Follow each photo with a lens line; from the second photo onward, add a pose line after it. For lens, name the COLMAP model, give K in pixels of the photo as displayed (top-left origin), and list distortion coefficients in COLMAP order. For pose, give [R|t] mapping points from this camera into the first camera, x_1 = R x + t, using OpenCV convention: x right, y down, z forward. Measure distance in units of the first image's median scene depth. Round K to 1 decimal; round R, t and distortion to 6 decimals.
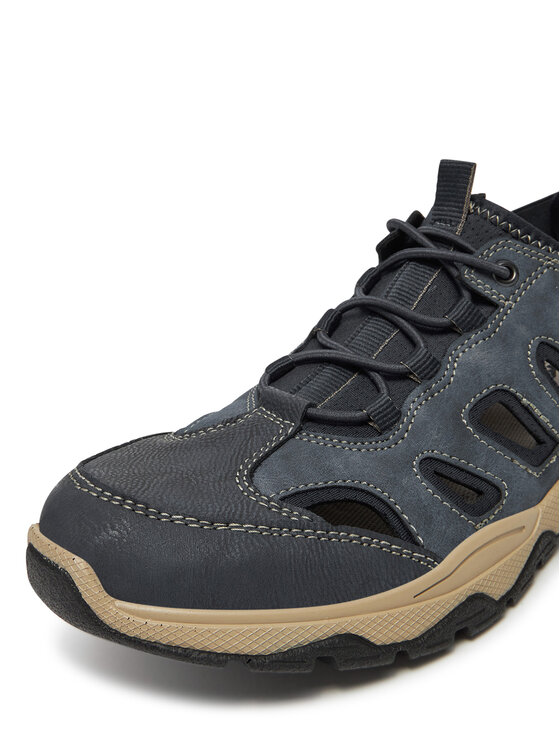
lens RADIAL K [[1758.7, 0, 280.0], [0, 1758.7, 373.0], [0, 0, 1]] dist [-0.035288, -0.127255]
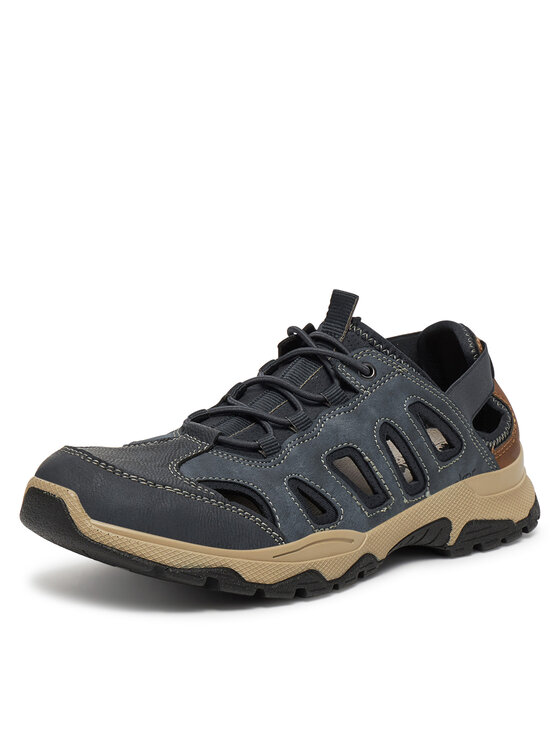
lens RADIAL K [[1368.4, 0, 280.0], [0, 1368.4, 373.0], [0, 0, 1]] dist [0.001366, 0.008856]
pose [[0.988136, 0.141907, 0.058732, -0.007068], [-0.138729, 0.988798, -0.055069, 0.020307], [-0.065889, 0.046267, 0.996754, -0.124781]]
